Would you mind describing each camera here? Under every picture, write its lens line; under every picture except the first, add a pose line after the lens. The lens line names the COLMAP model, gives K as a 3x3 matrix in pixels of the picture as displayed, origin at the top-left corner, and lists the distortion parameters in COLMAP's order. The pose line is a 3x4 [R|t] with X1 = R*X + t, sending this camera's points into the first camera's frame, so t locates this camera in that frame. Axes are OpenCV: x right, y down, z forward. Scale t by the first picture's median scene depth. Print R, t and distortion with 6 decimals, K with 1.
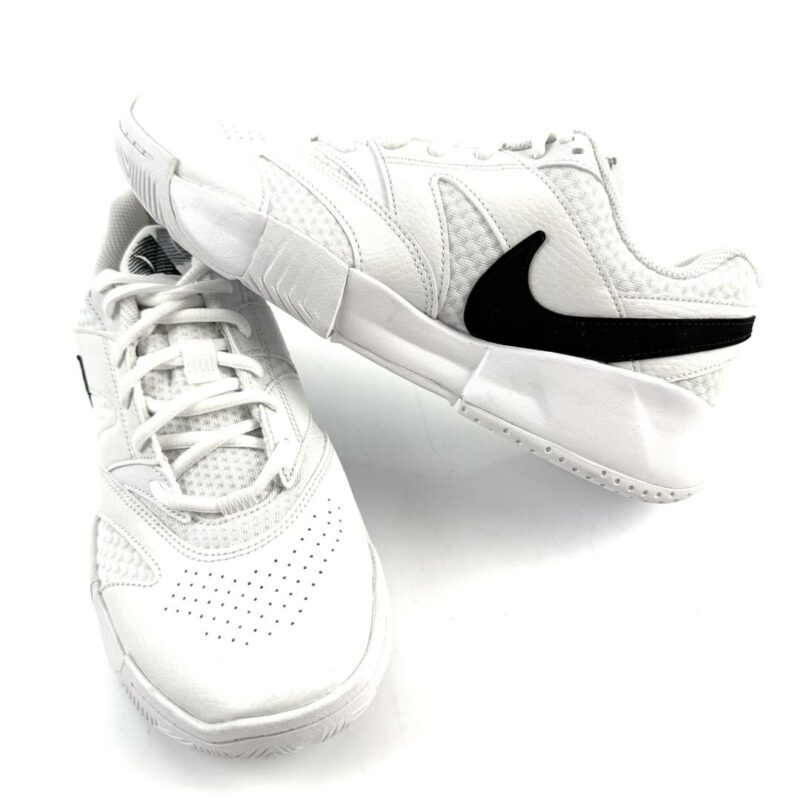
lens RADIAL K [[736.1, 0, 411.8], [0, 736.1, 400.8], [0, 0, 1]] dist [0.207621, -0.457997]
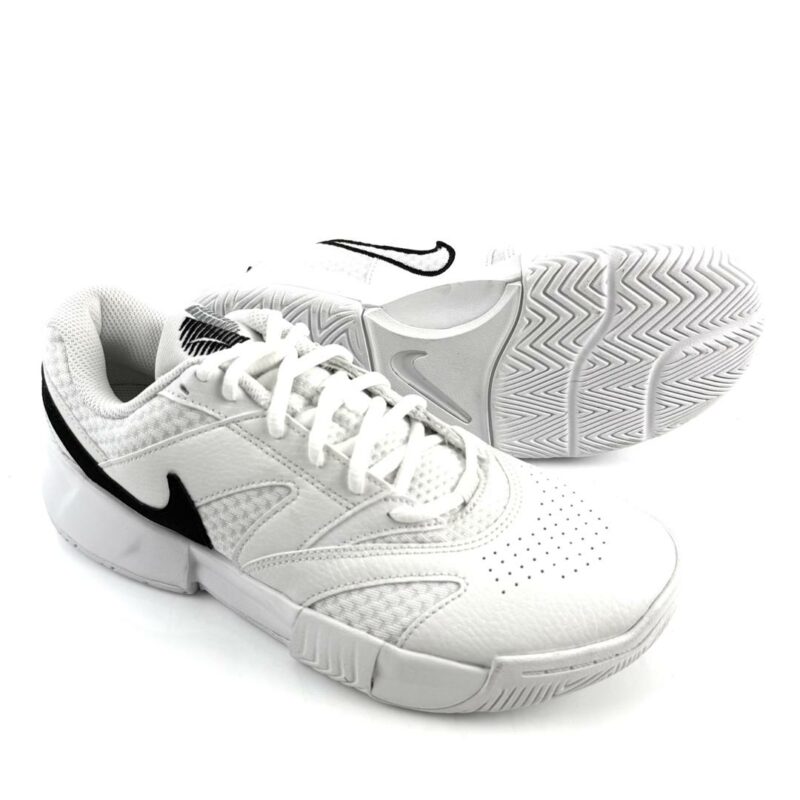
lens RADIAL K [[736.1, 0, 411.8], [0, 736.1, 400.8], [0, 0, 1]] dist [0.207621, -0.457997]
pose [[0.717654, -0.414743, 0.559429, -0.799088], [0.455840, 0.887073, 0.072881, -0.081942], [-0.526481, 0.202707, 0.825668, 0.144607]]
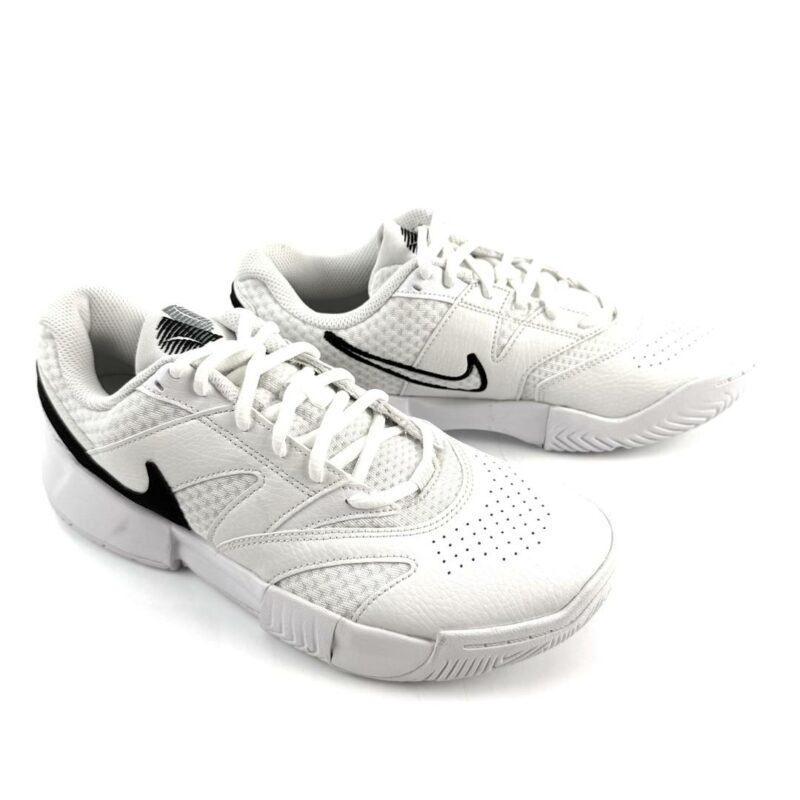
lens RADIAL K [[736.1, 0, 411.8], [0, 736.1, 400.8], [0, 0, 1]] dist [0.207621, -0.457997]
pose [[0.737523, -0.433720, 0.517635, -0.755866], [0.456377, 0.885084, 0.091358, -0.073643], [-0.497775, 0.168858, 0.850710, 0.024825]]
